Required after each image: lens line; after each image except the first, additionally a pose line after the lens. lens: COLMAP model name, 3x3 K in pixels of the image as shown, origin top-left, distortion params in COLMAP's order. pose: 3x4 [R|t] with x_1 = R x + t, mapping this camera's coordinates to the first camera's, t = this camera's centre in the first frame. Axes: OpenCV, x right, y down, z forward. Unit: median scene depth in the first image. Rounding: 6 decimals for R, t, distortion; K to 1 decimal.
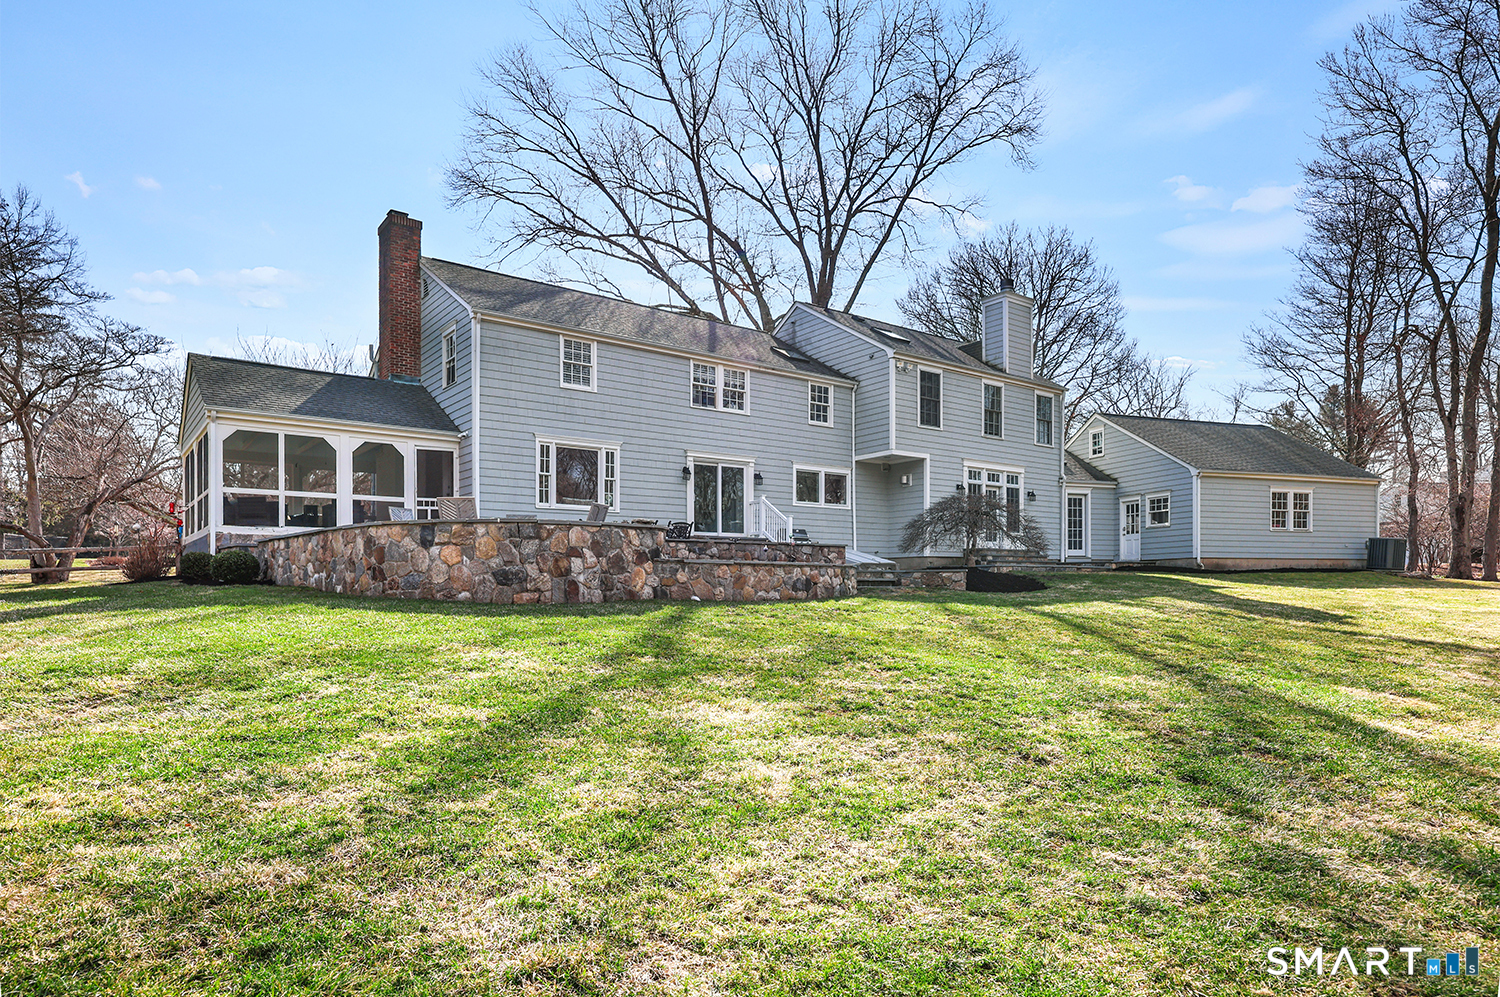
lens RADIAL K [[852.4, 0, 758.7], [0, 852.4, 574.2], [0, 0, 1]] dist [0.004463, 0.000694]
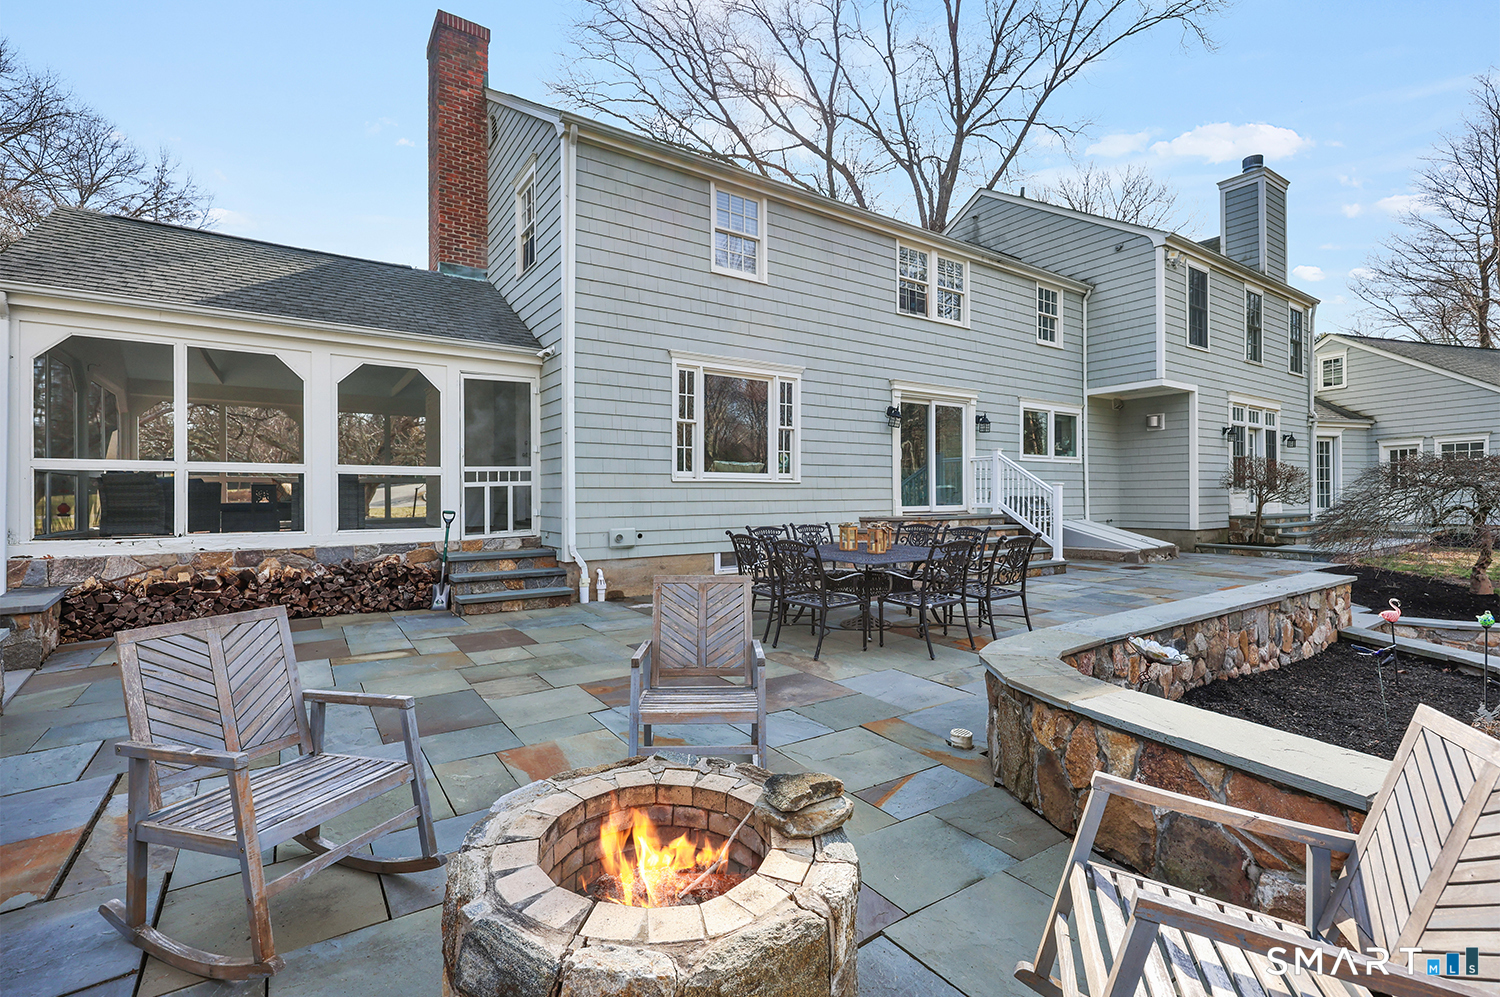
lens RADIAL K [[684.8, 0, 751.2], [0, 684.8, 497.7], [0, 0, 1]] dist [0.009101, -0.000399]
pose [[0.997432, 0.005535, -0.071405, -0.159154], [-0.004517, 0.999886, 0.014411, -0.066620], [0.071477, -0.014051, 0.997343, 0.494782]]
